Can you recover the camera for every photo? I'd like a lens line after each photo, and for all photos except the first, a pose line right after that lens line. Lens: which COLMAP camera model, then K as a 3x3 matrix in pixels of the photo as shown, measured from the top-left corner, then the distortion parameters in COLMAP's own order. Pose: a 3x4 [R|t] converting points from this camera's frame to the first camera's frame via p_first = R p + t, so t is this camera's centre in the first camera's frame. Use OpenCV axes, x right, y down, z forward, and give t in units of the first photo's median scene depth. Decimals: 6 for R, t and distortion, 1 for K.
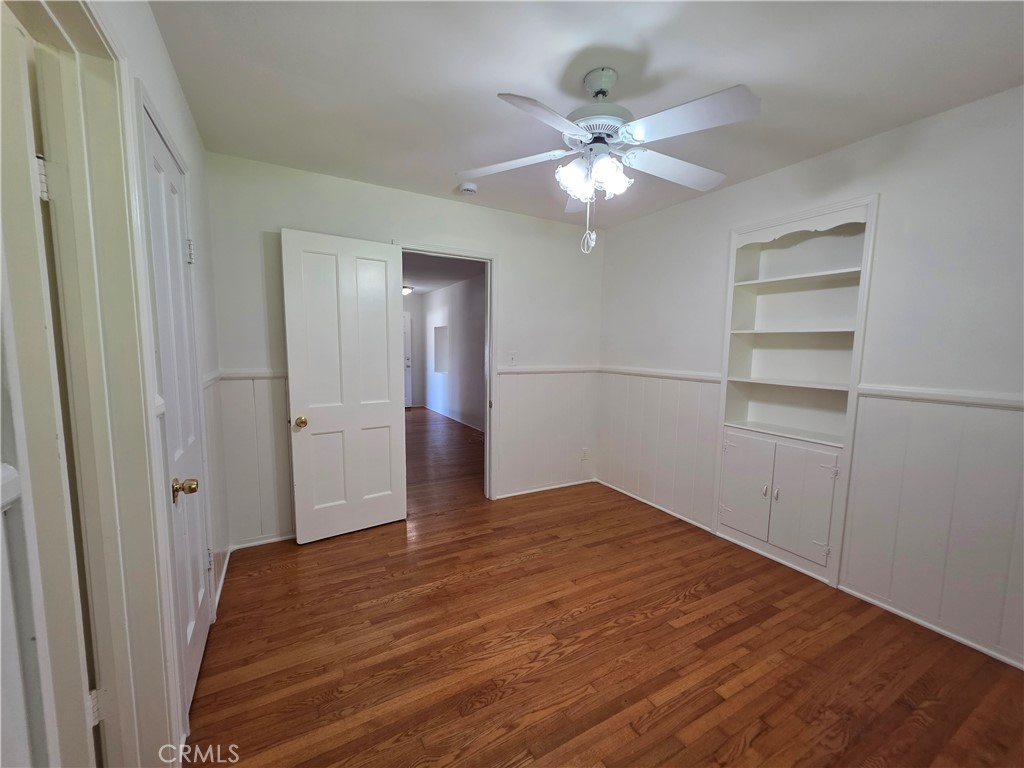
lens RADIAL K [[409.0, 0, 512.8], [0, 409.0, 391.7], [0, 0, 1]] dist [0.002288, -0.000070]
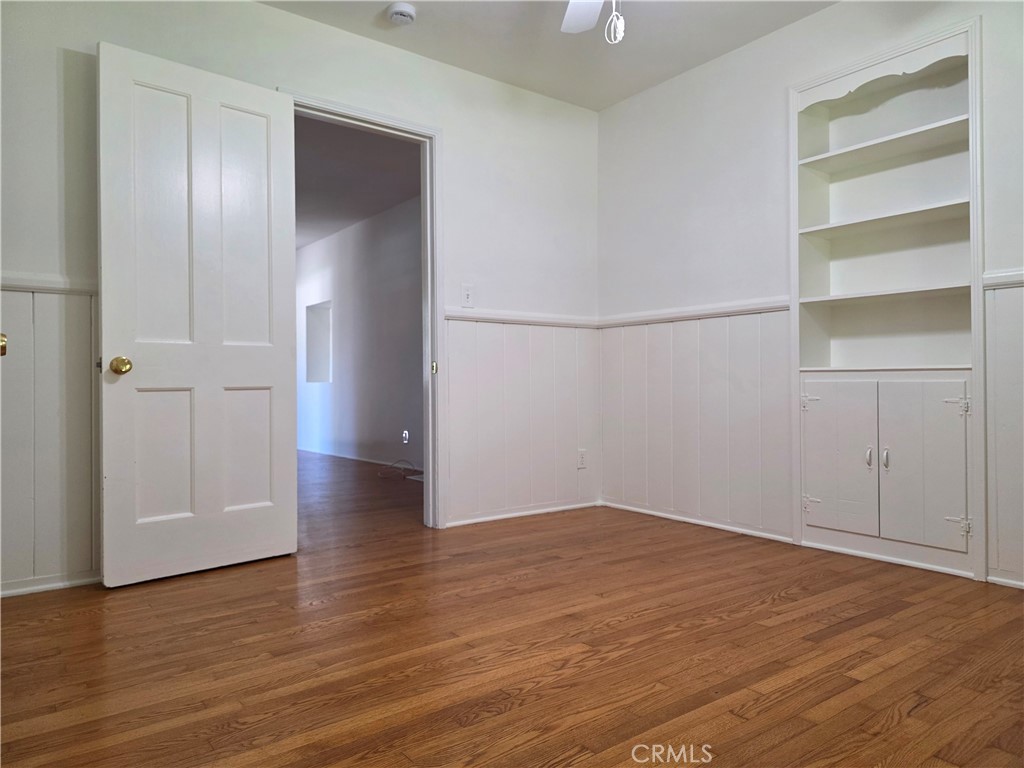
lens RADIAL K [[691.7, 0, 517.0], [0, 691.7, 380.2], [0, 0, 1]] dist [0.037007, -0.029461]
pose [[0.990117, -0.018783, 0.138981, -0.125075], [0.034724, 0.992968, -0.113180, 0.283927], [-0.135878, 0.116887, 0.983806, -0.055714]]
